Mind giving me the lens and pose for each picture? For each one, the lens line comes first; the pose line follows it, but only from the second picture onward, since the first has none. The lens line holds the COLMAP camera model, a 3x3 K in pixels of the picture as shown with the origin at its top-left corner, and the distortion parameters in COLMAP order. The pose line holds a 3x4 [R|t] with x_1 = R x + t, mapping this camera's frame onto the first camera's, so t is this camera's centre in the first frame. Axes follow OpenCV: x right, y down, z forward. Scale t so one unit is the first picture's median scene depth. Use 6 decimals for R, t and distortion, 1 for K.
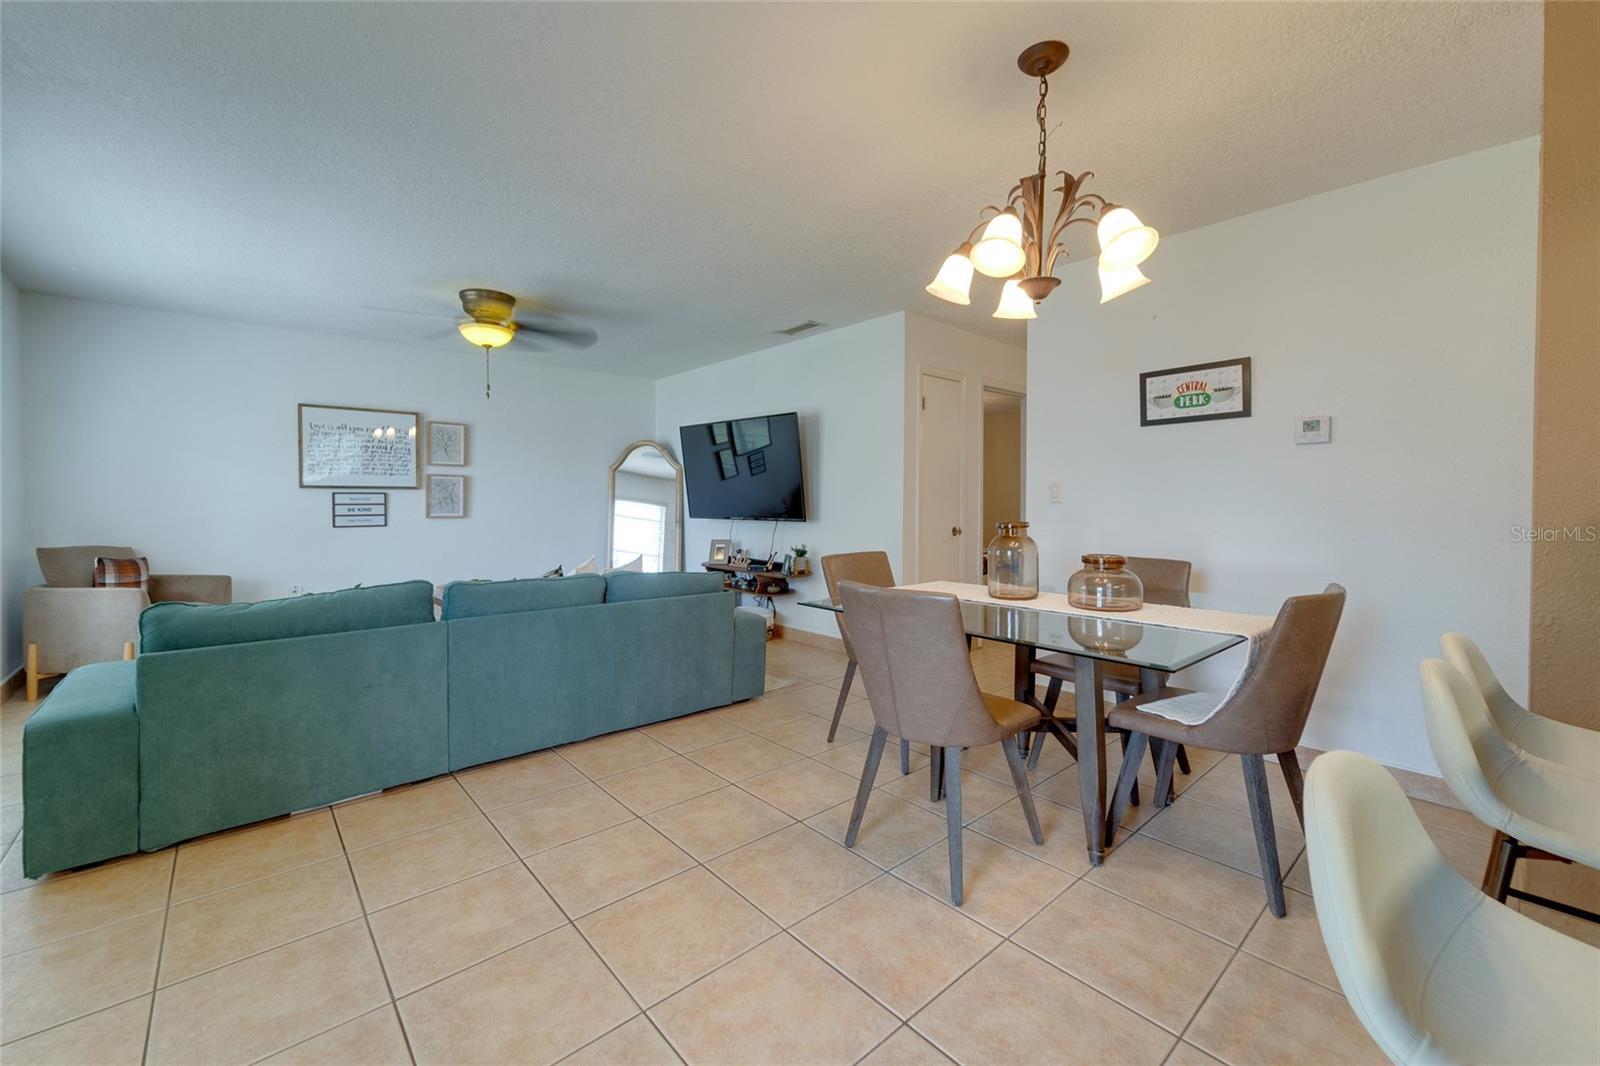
lens RADIAL K [[647.7, 0, 793.6], [0, 647.7, 508.2], [0, 0, 1]] dist [0.005495, -0.001924]
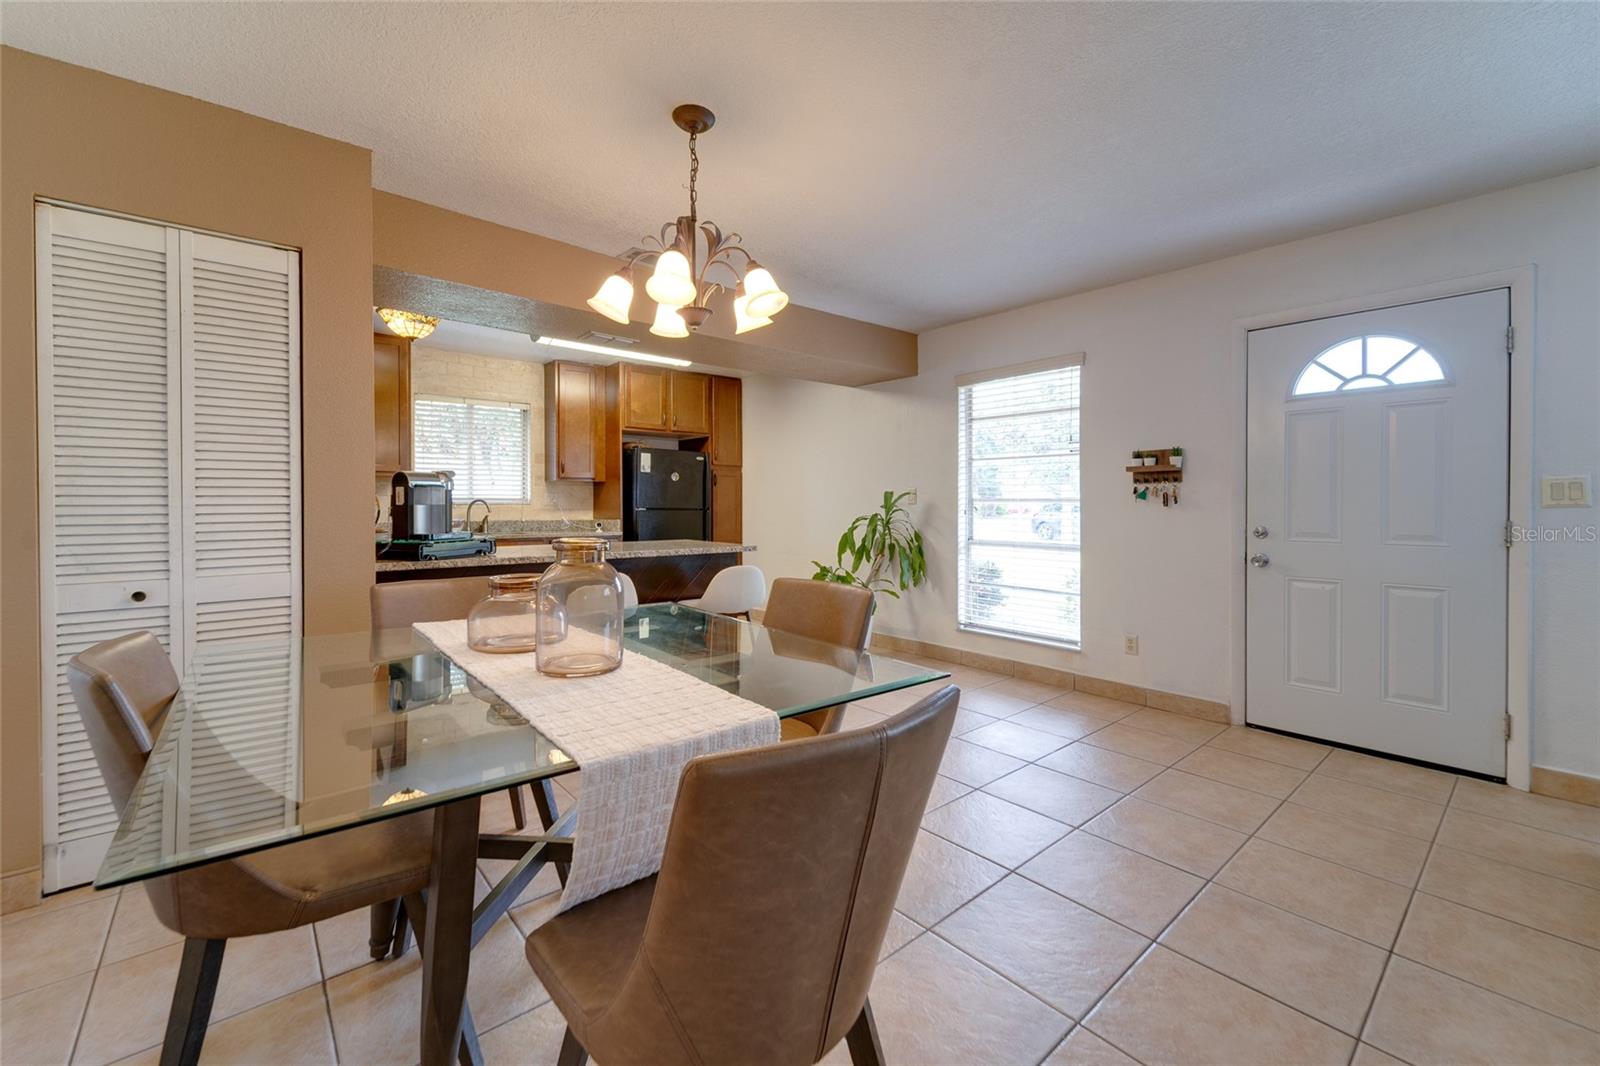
lens RADIAL K [[647.7, 0, 782.6], [0, 647.7, 505.7], [0, 0, 1]] dist [0.005495, -0.001924]
pose [[-0.999838, -0.001369, 0.017954, 0.096105], [-0.001046, 0.999838, 0.017972, -0.011859], [-0.017976, 0.017950, -0.999677, 0.976109]]
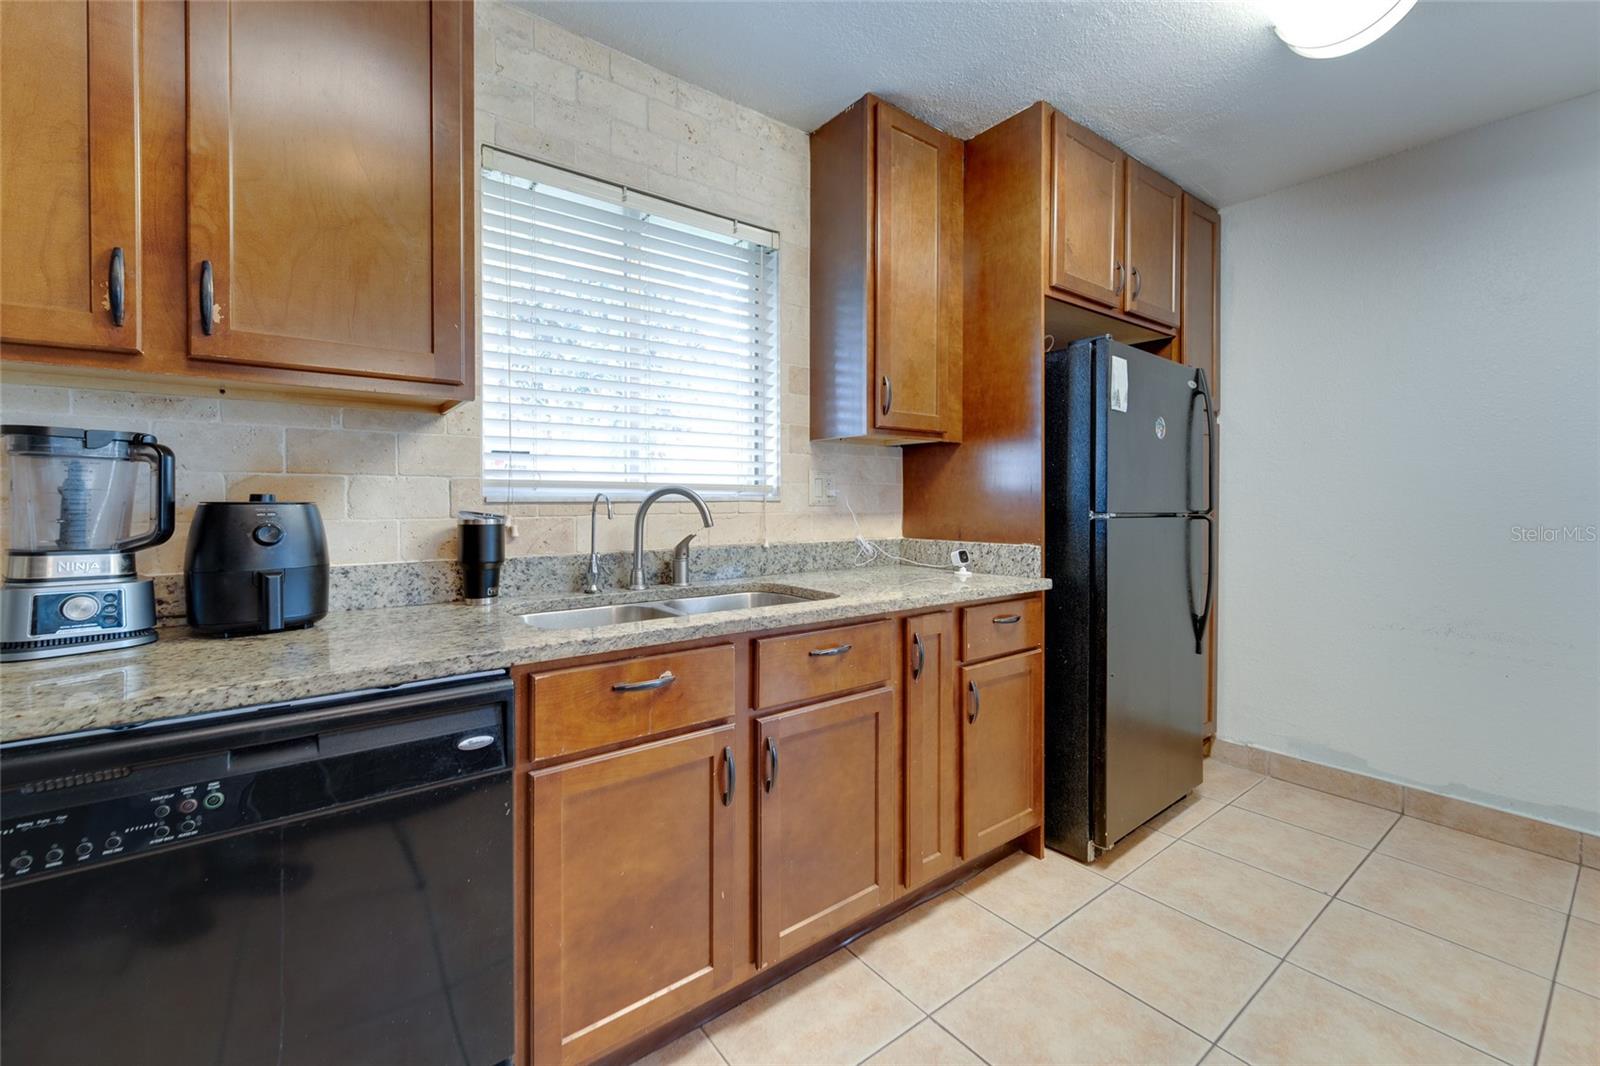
lens RADIAL K [[647.7, 0, 805.1], [0, 647.7, 506.6], [0, 0, 1]] dist [0.005495, -0.001924]
pose [[-0.997757, -0.001748, 0.066911, 0.618594], [0.000061, 0.999635, 0.027021, 0.000988], [-0.066934, 0.026965, -0.997393, 0.096377]]
